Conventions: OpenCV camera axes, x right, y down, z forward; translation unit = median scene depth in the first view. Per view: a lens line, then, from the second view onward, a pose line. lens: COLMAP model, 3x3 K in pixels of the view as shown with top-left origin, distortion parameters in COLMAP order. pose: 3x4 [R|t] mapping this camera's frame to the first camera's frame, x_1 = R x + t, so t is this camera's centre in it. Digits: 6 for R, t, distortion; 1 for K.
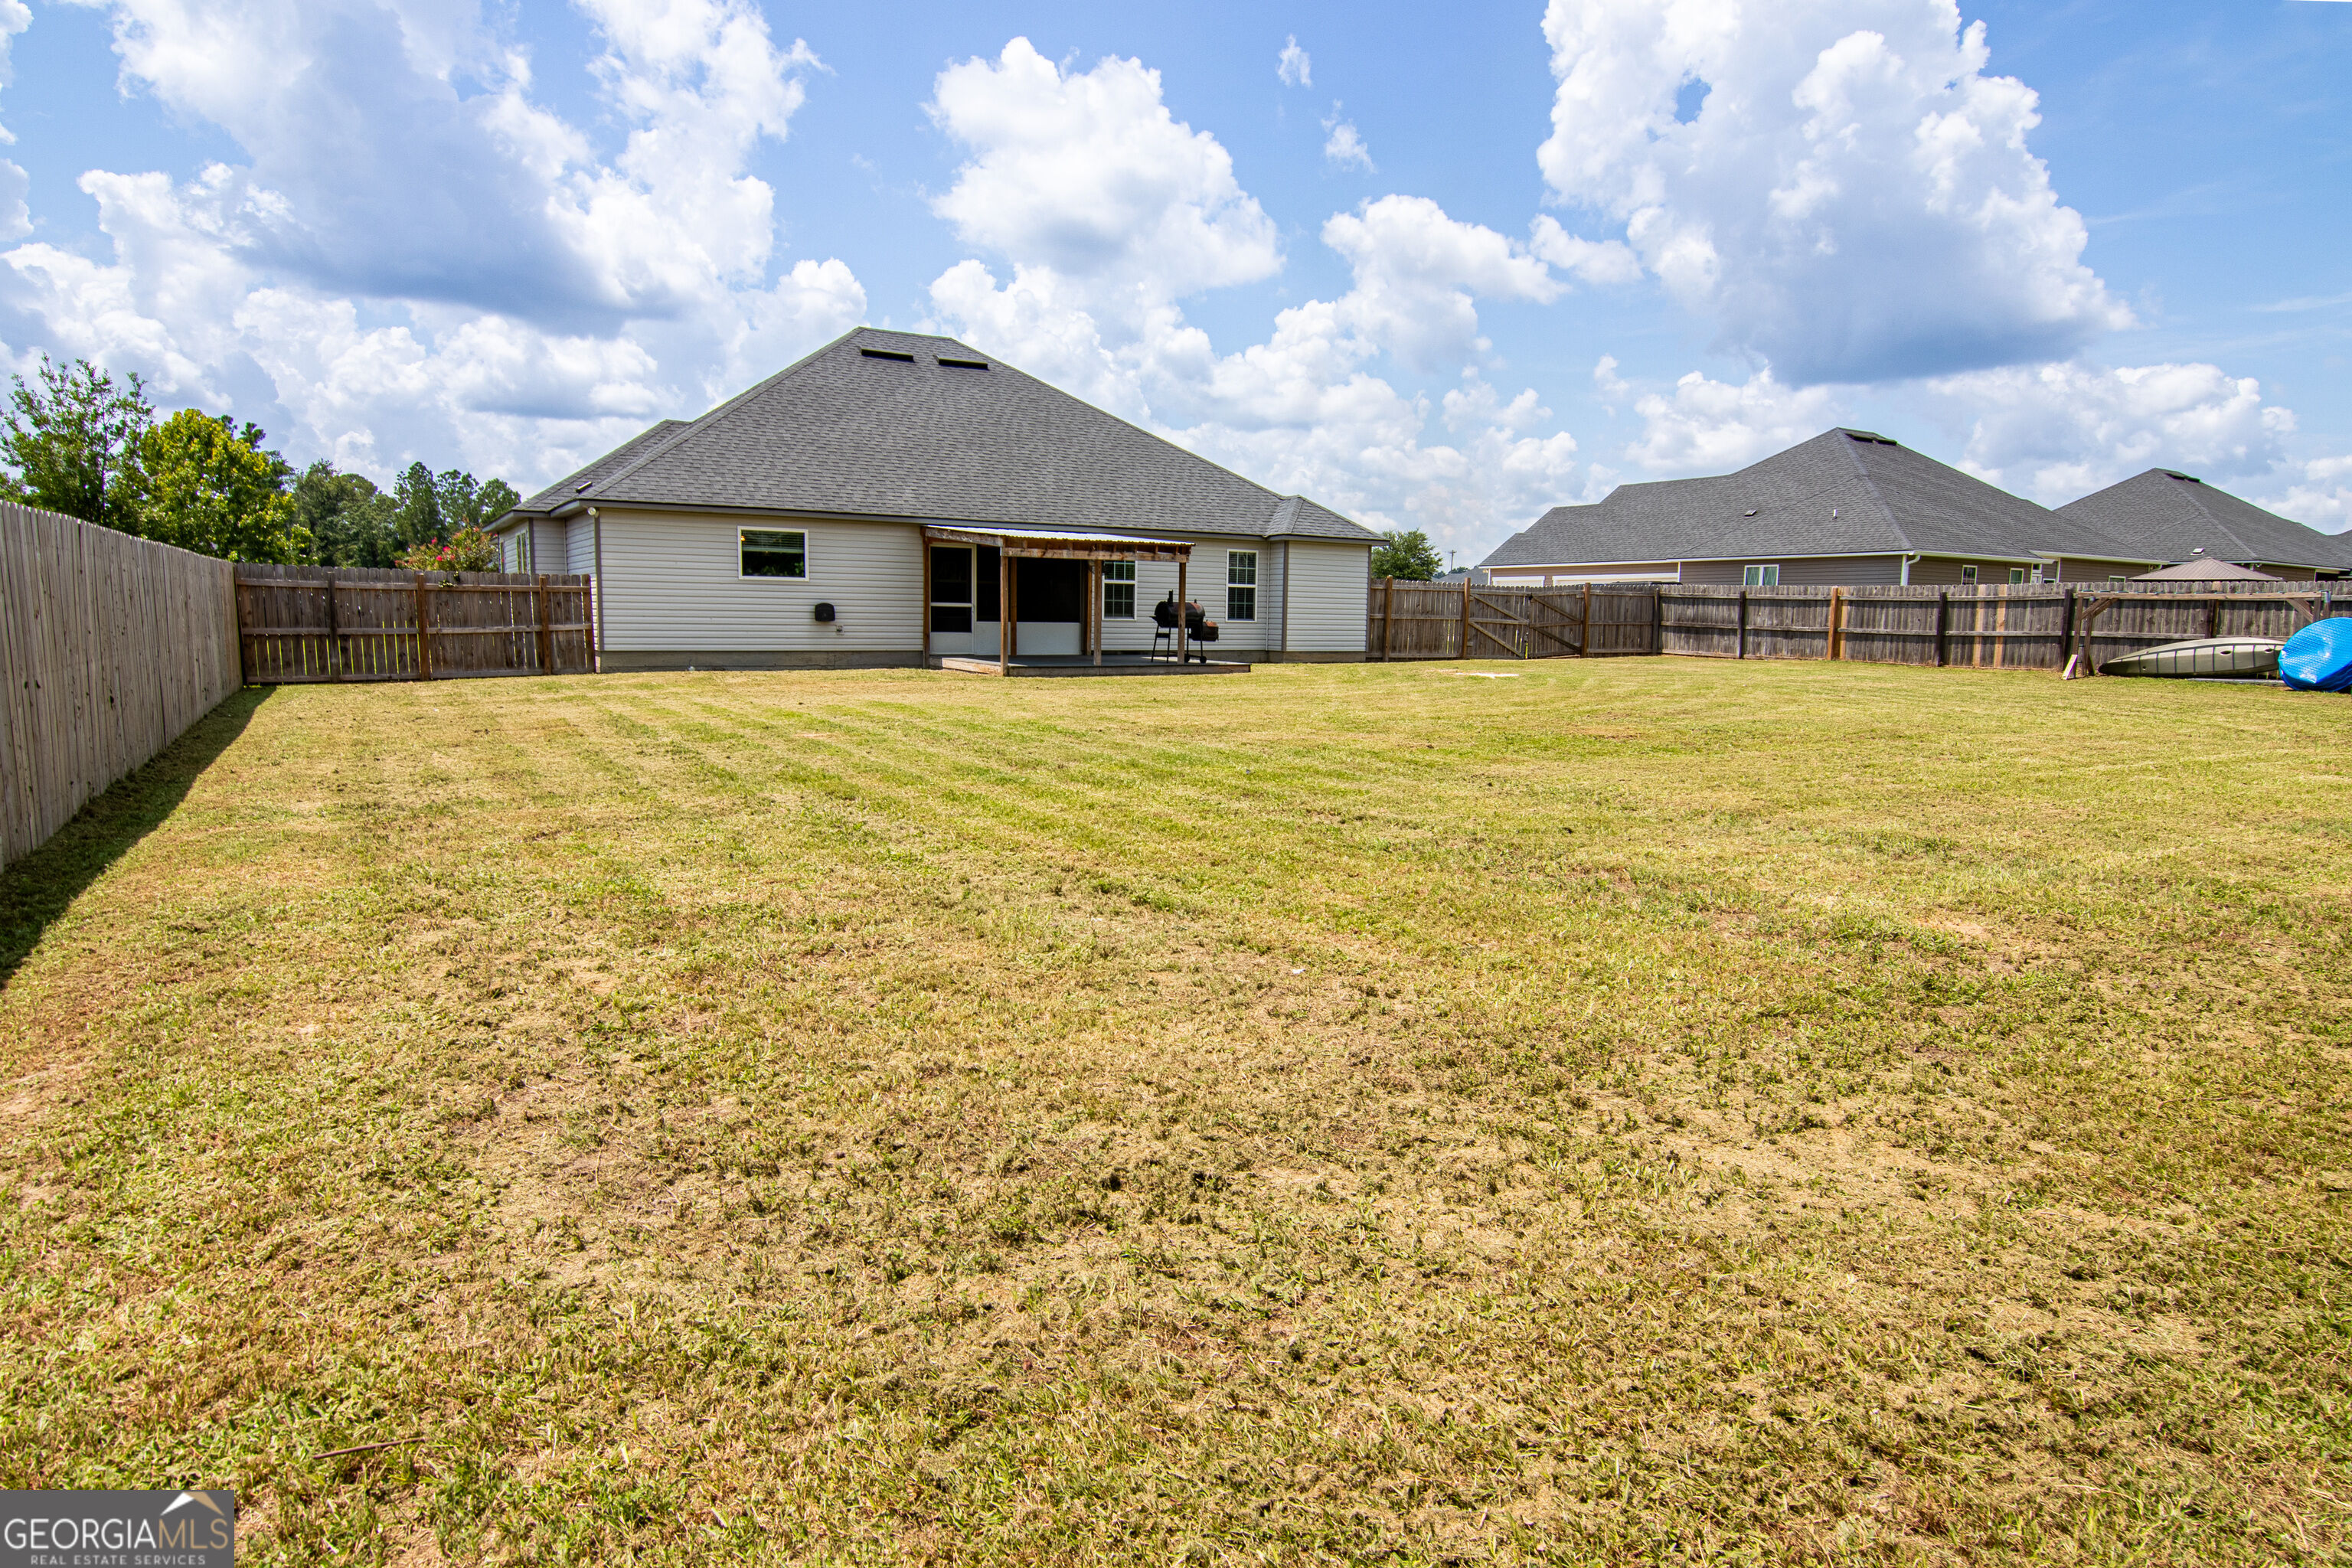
lens RADIAL K [[1344.7, 0, 1169.6], [0, 1344.7, 768.0], [0, 0, 1]] dist [-0.003946, -0.000958]
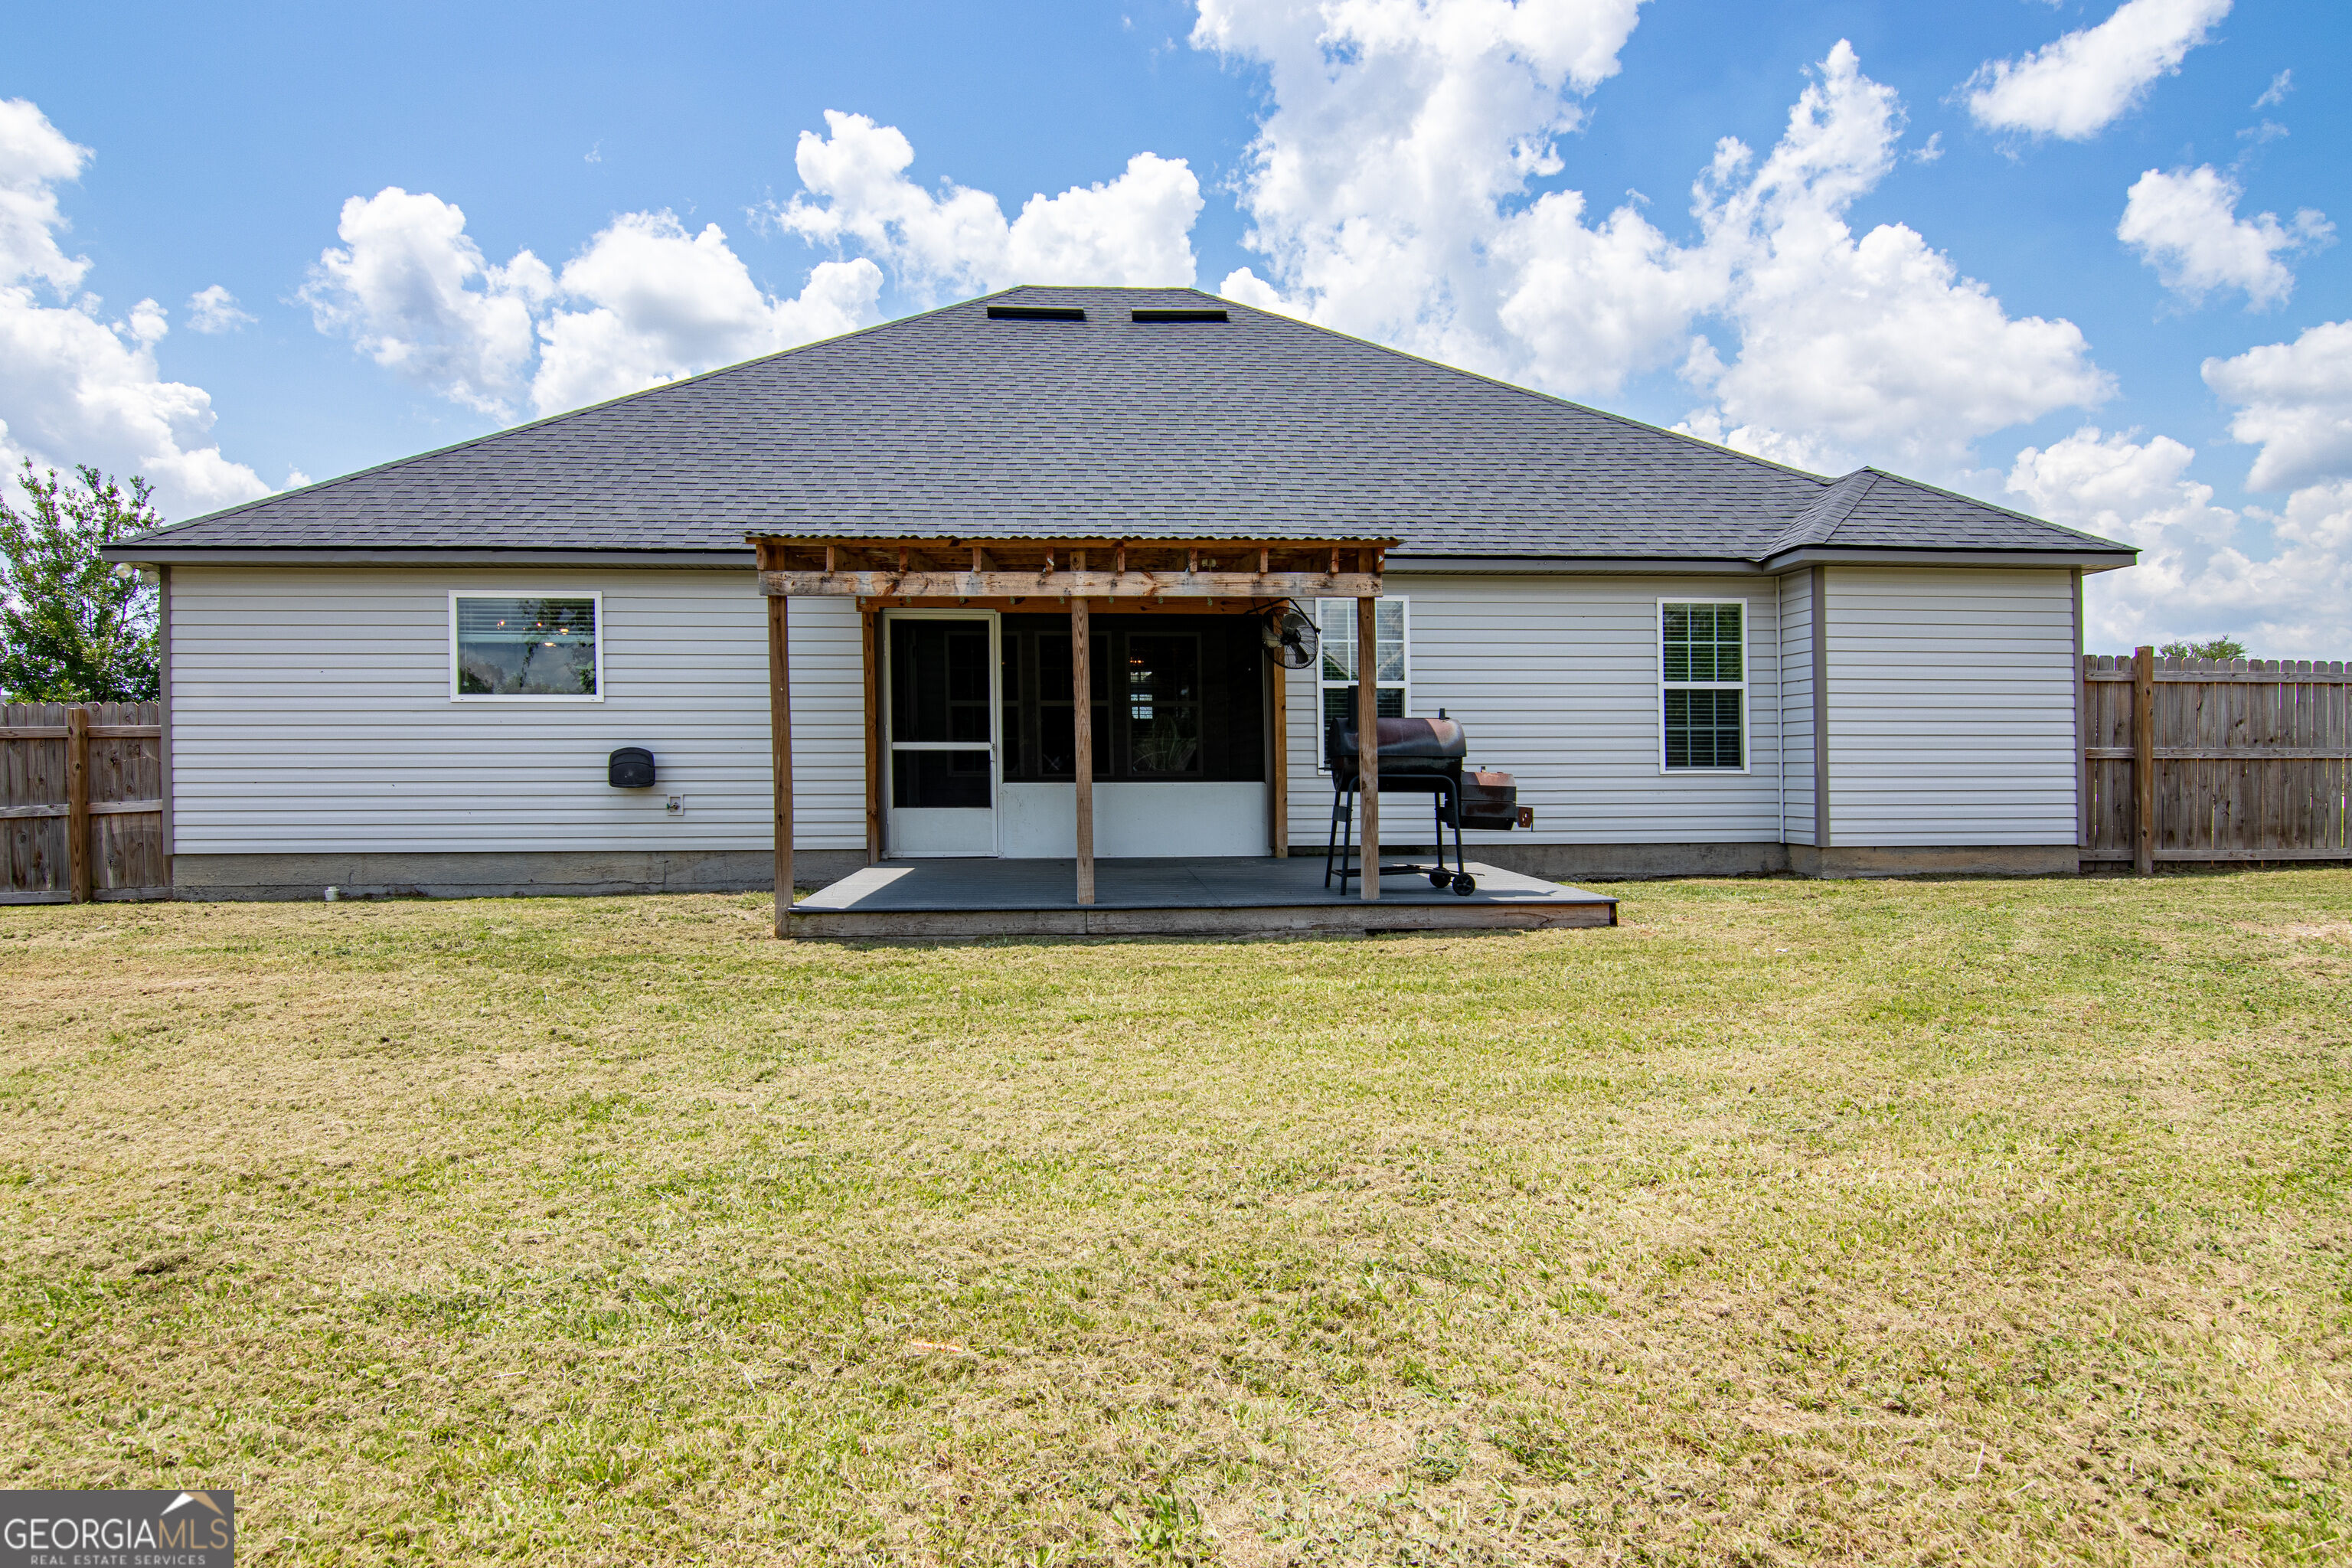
lens RADIAL K [[1397.3, 0, 1160.3], [0, 1397.3, 784.5], [0, 0, 1]] dist [-0.006167, -0.005264]
pose [[0.889356, -0.015595, -0.456948, 0.111463], [-0.035364, 0.994078, -0.102755, -0.063485], [0.455845, 0.107546, 0.883538, 0.621584]]
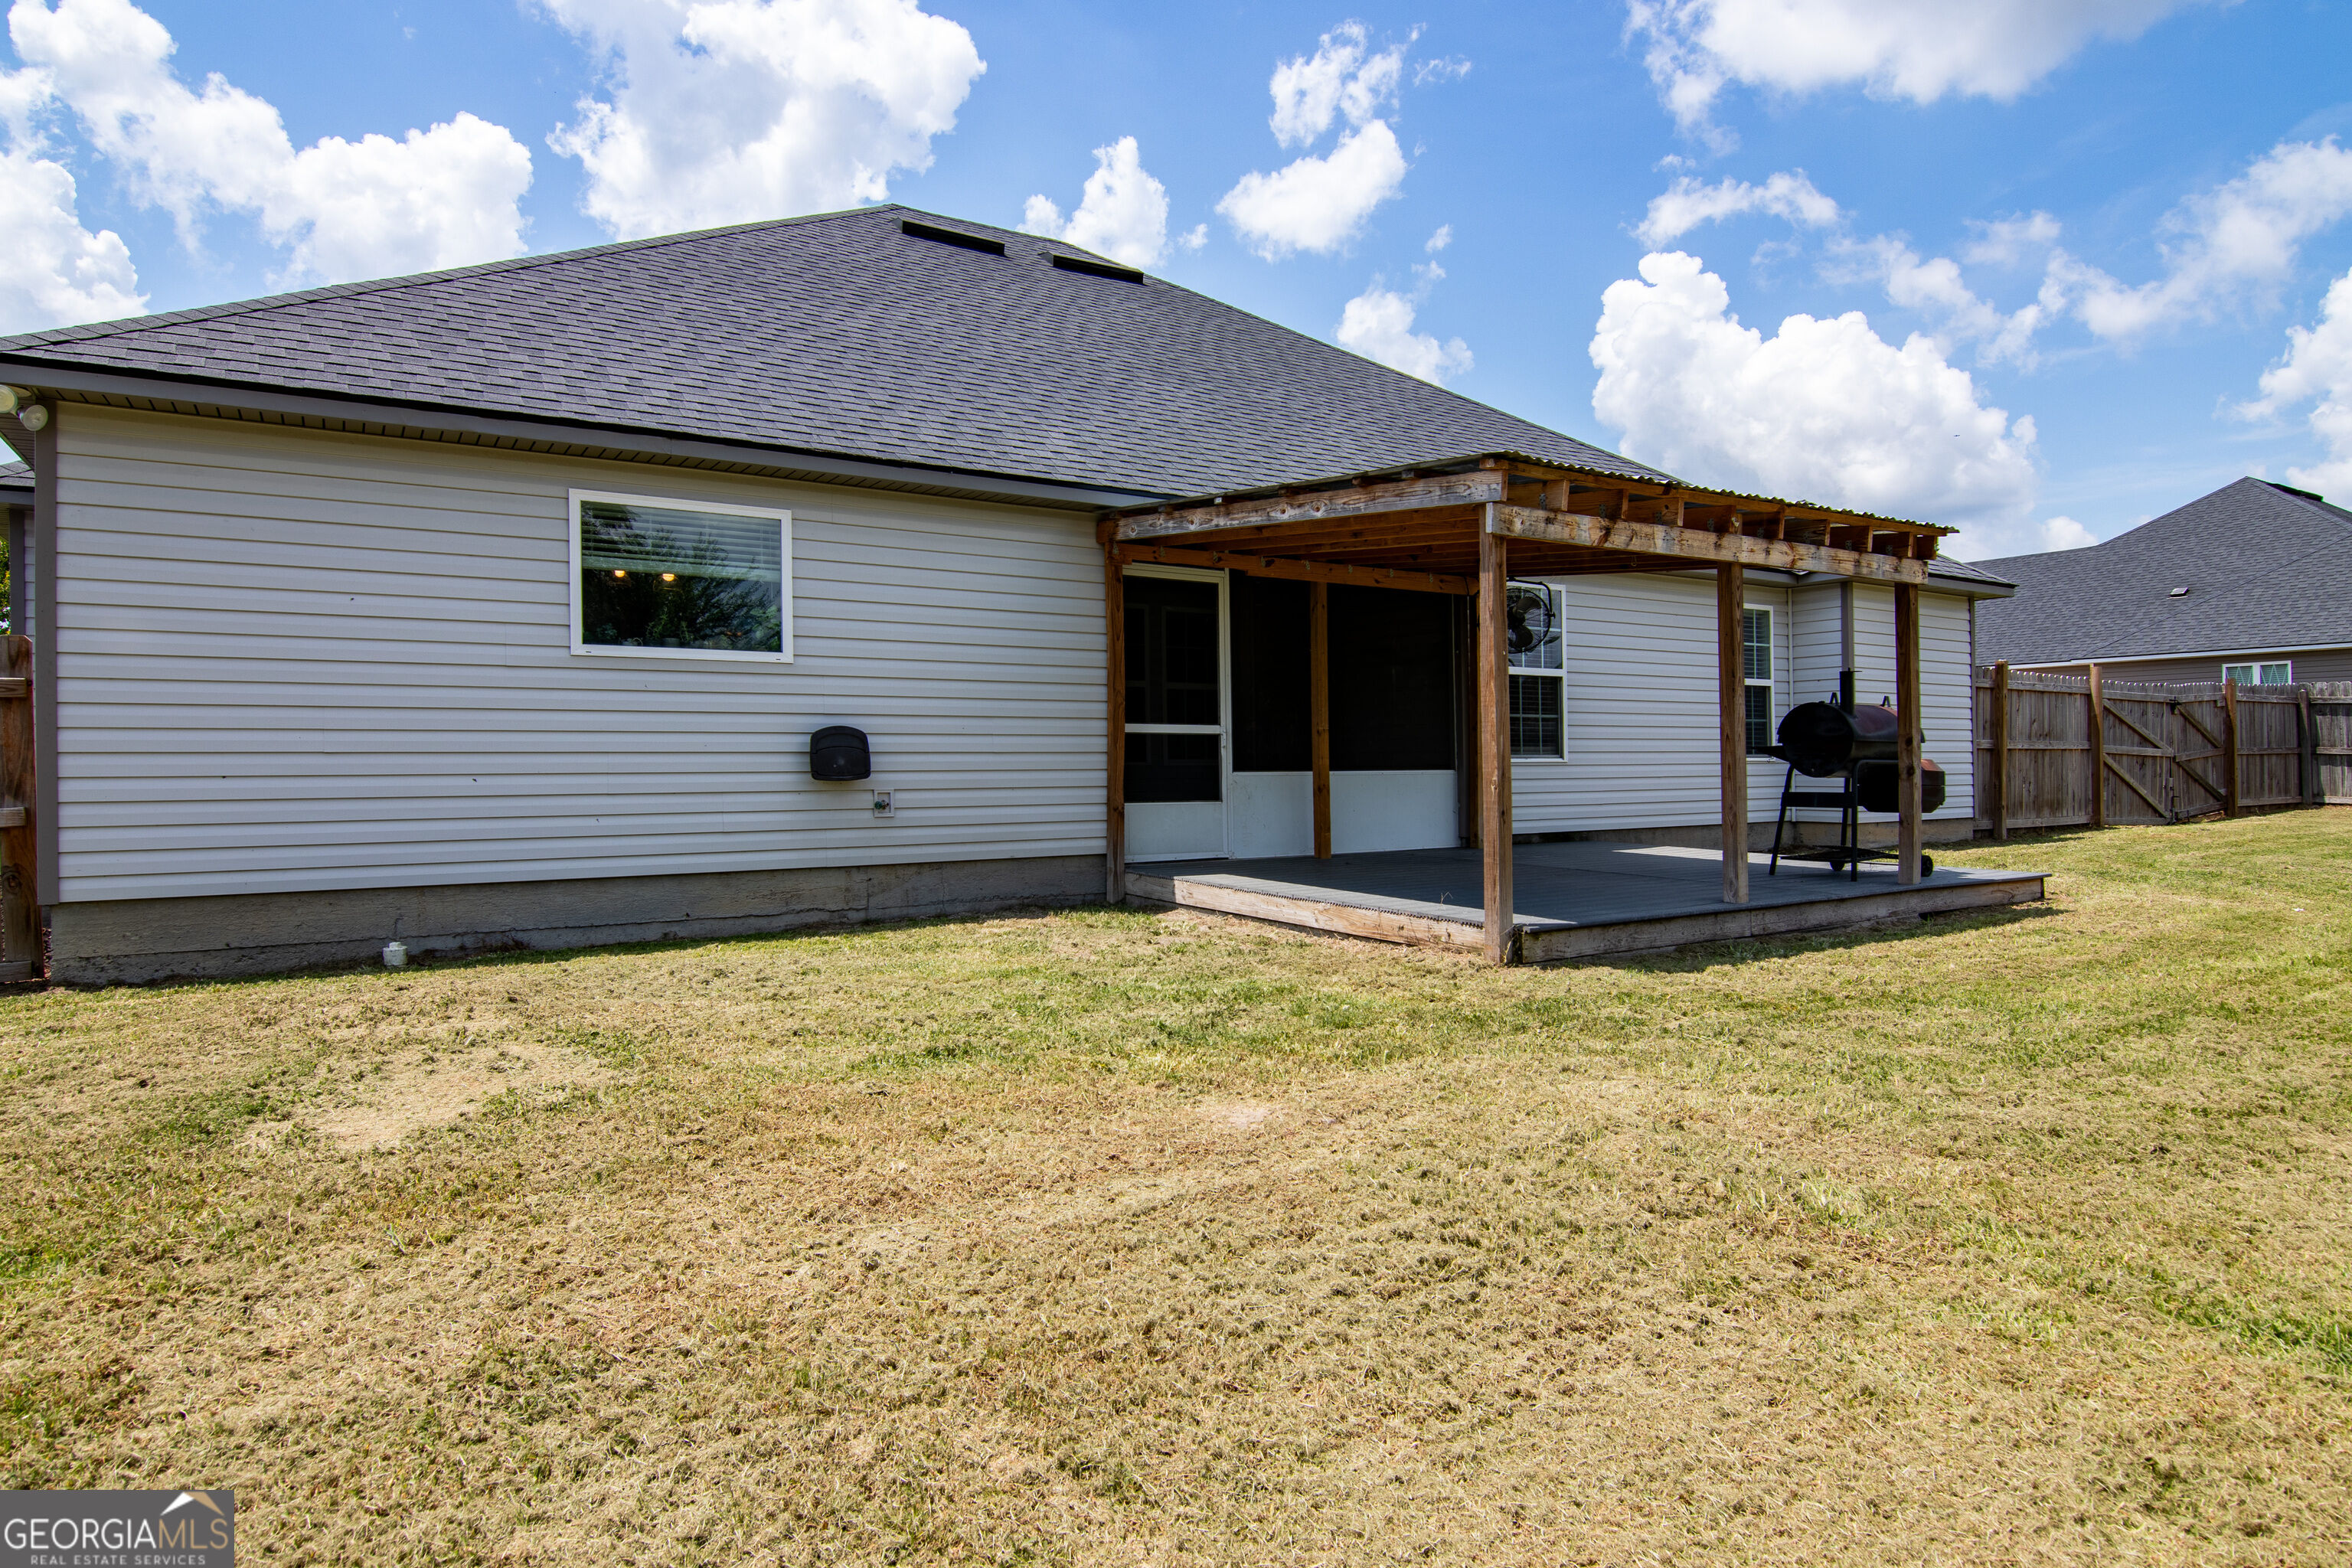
lens RADIAL K [[1344.7, 0, 1177.8], [0, 1344.7, 764.7], [0, 0, 1]] dist [-0.003946, -0.000958]
pose [[0.999379, -0.021486, 0.027935, -0.169957], [0.024529, 0.993221, -0.113625, -0.068252], [-0.025304, 0.114240, 0.993131, 0.622768]]
